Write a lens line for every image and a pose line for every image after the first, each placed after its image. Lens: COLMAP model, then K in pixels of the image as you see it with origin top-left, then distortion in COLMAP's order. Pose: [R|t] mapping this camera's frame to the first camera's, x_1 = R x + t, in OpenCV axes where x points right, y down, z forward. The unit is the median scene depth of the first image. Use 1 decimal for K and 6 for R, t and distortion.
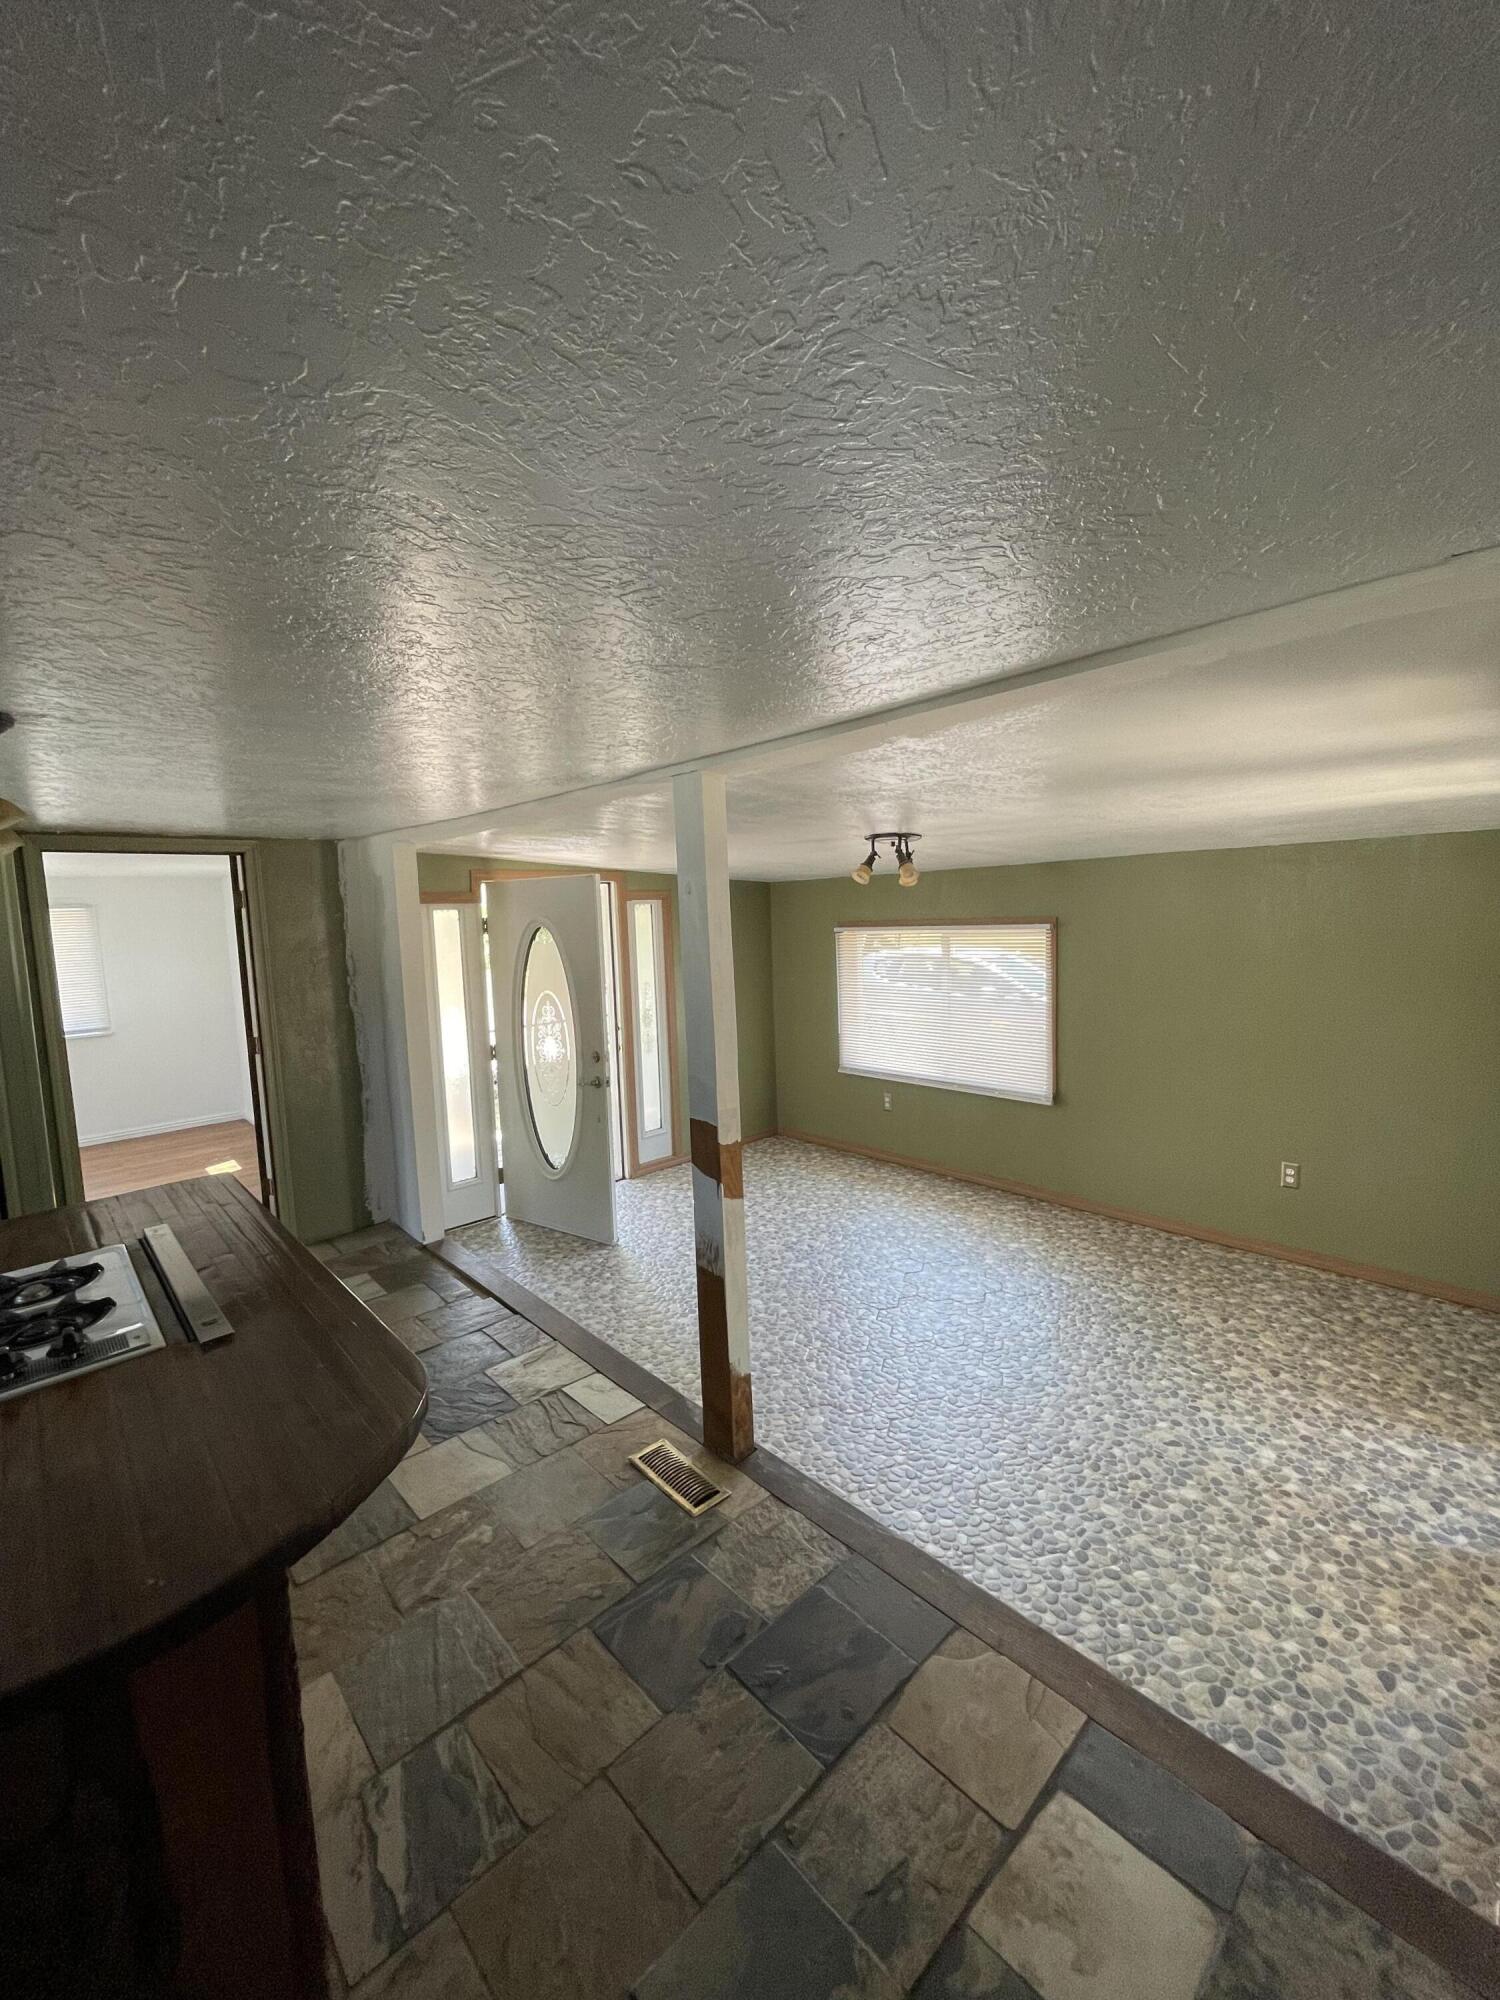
lens RADIAL K [[815.3, 0, 761.3], [0, 815.3, 995.1], [0, 0, 1]] dist [0.005587, 0.000167]
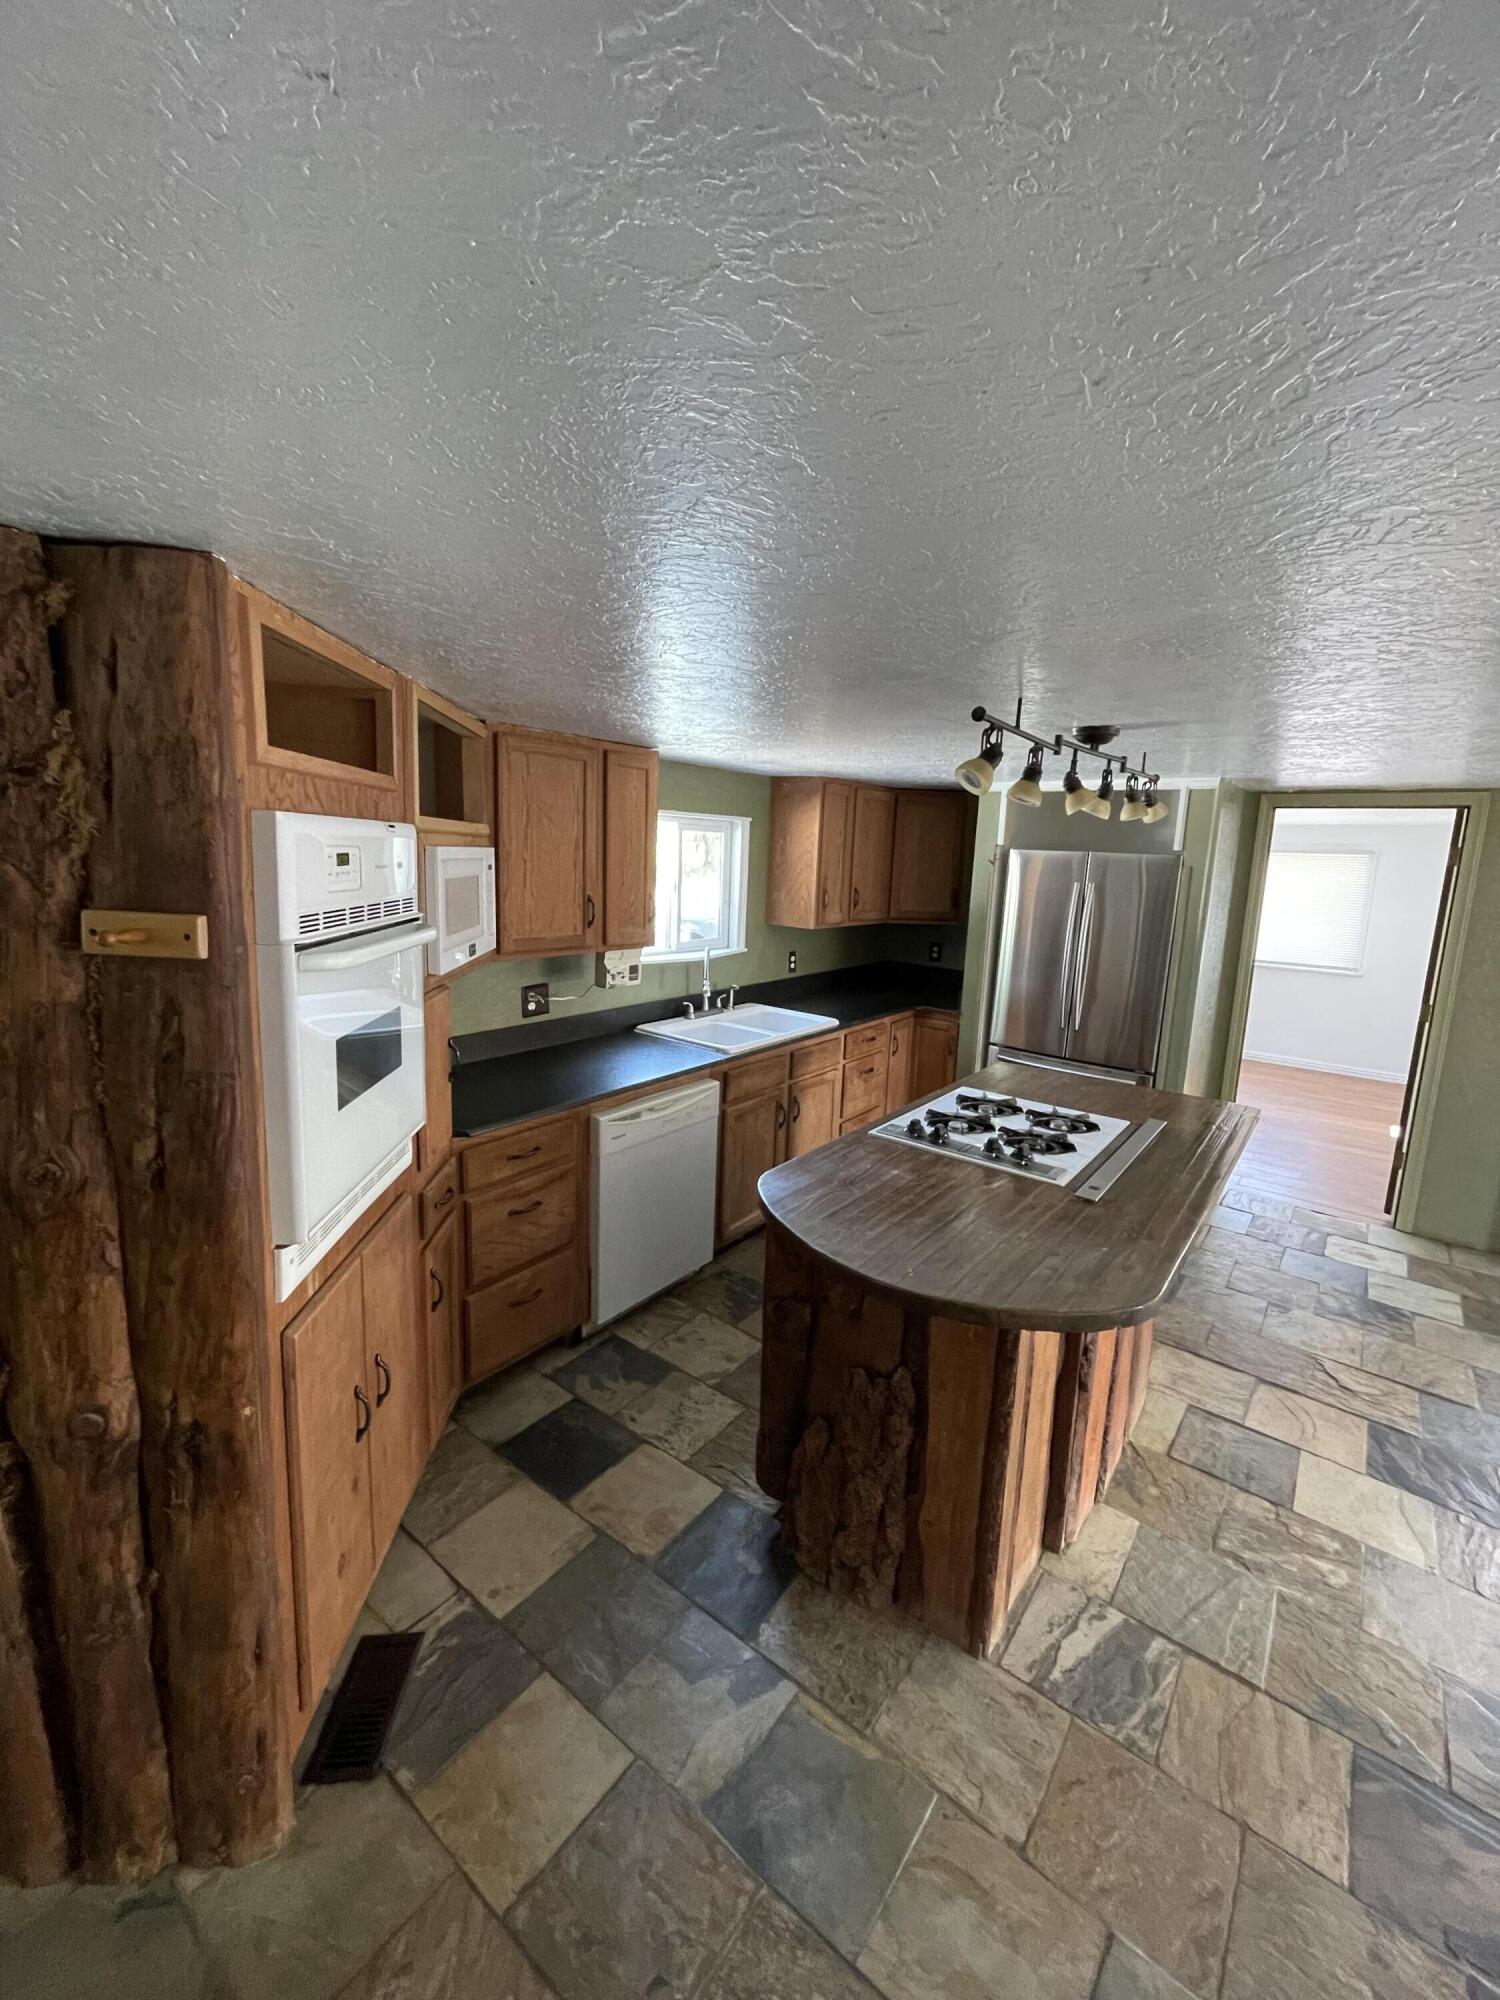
lens RADIAL K [[805.2, 0, 745.2], [0, 805.2, 991.2], [0, 0, 1]] dist [0.002350, -0.003686]
pose [[0.142303, 0.211184, -0.967032, 0.279203], [-0.142705, 0.971145, 0.191082, -0.048411], [0.979482, 0.110809, 0.168333, 0.124677]]
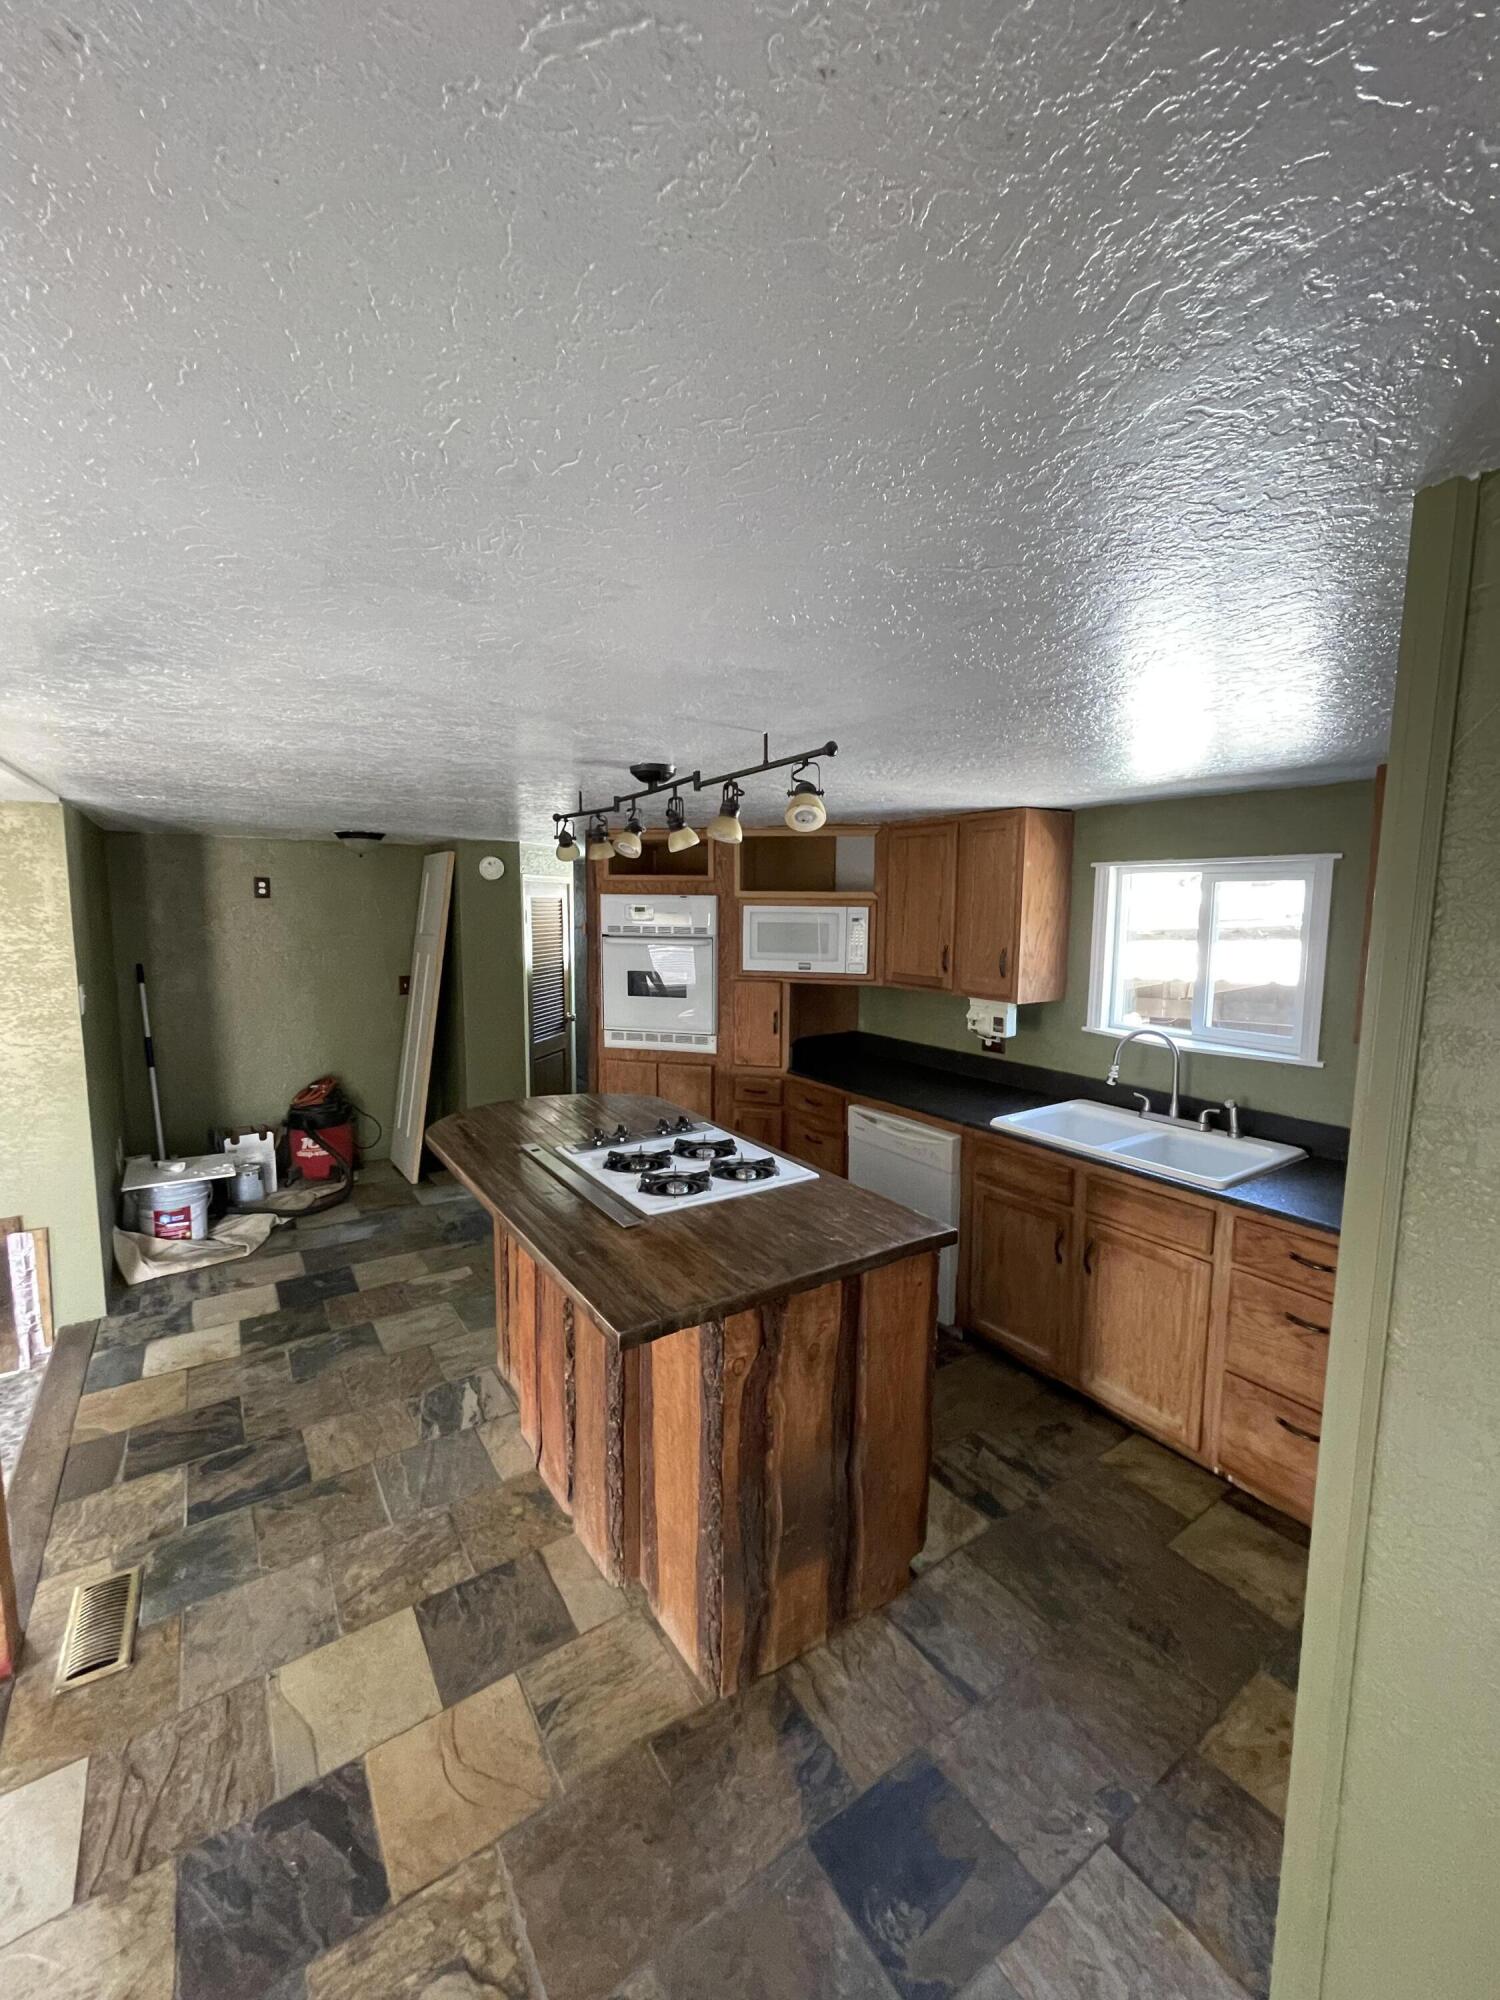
lens RADIAL K [[805.2, 0, 745.2], [0, 805.2, 991.2], [0, 0, 1]] dist [0.002350, -0.003686]
pose [[-0.985452, 0.012701, 0.169482, -0.888965], [0.047332, 0.978262, 0.201900, -0.150059], [-0.163233, 0.206984, -0.964631, 1.580358]]
